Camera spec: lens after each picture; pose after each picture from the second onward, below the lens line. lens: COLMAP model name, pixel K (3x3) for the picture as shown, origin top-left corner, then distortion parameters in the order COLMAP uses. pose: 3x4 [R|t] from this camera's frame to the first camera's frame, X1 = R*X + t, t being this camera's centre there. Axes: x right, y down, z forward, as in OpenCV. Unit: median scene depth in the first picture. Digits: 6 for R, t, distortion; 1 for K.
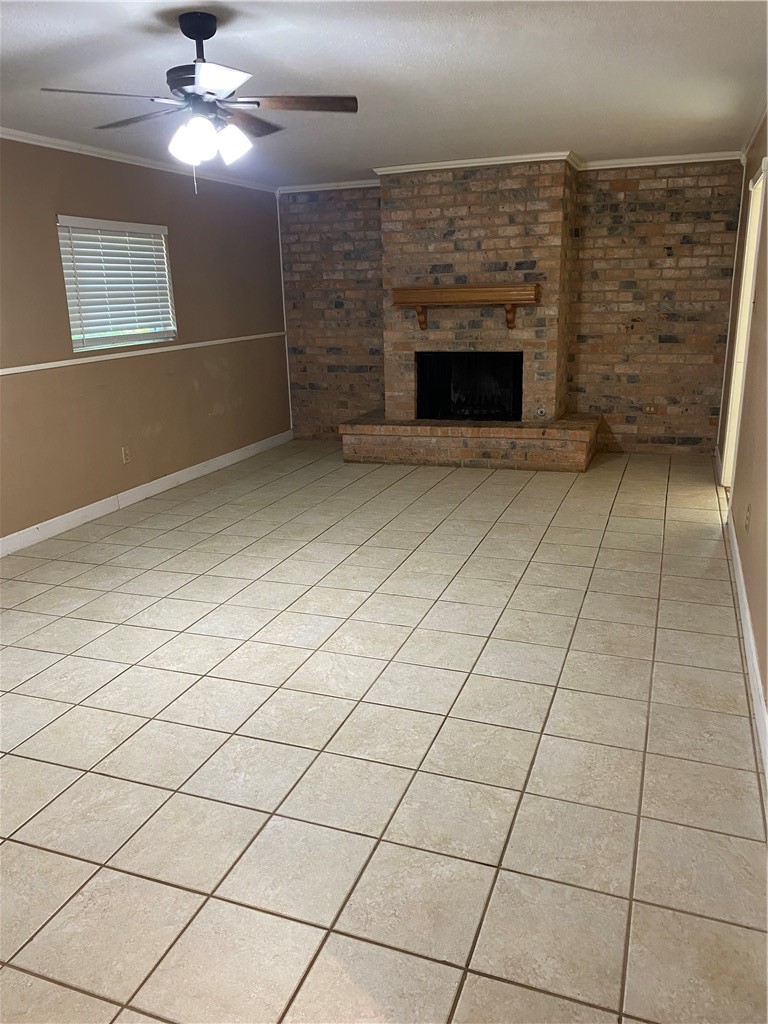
lens RADIAL K [[778.9, 0, 383.3], [0, 778.9, 516.1], [0, 0, 1]] dist [-0.014398, -0.012852]
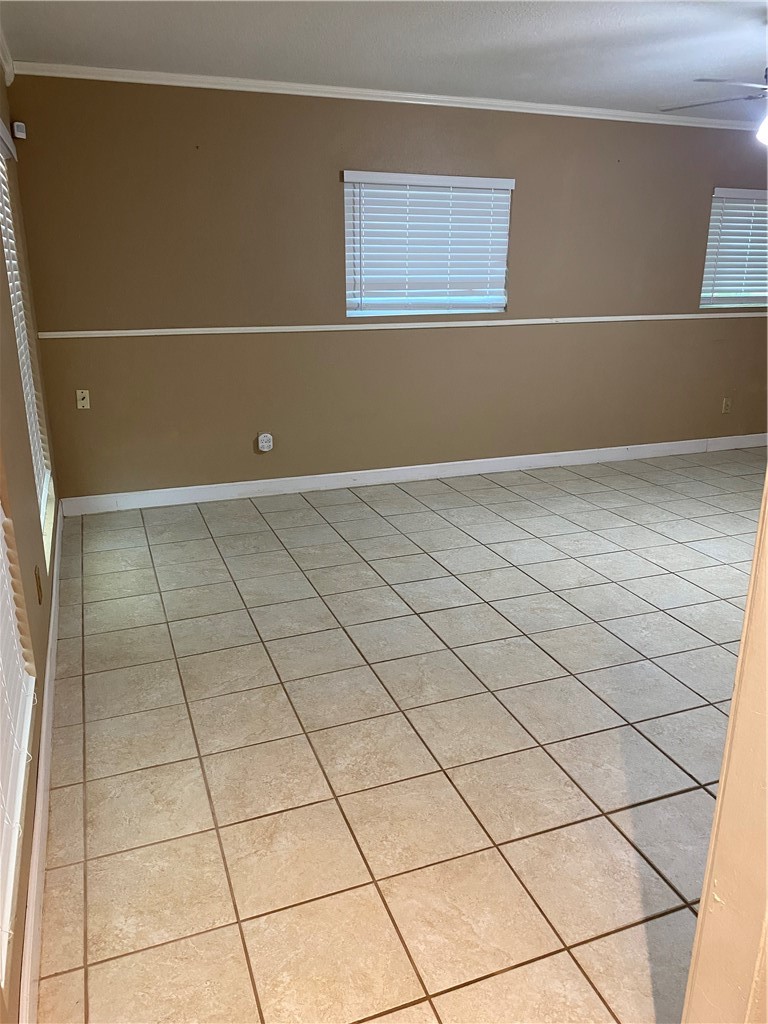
lens RADIAL K [[778.9, 0, 384.0], [0, 778.9, 510.6], [0, 0, 1]] dist [-0.014398, -0.012852]
pose [[0.653405, 0.258116, -0.711644, 0.239869], [-0.230293, 0.963295, 0.137945, 0.034498], [0.721129, 0.073753, 0.688864, -0.135050]]
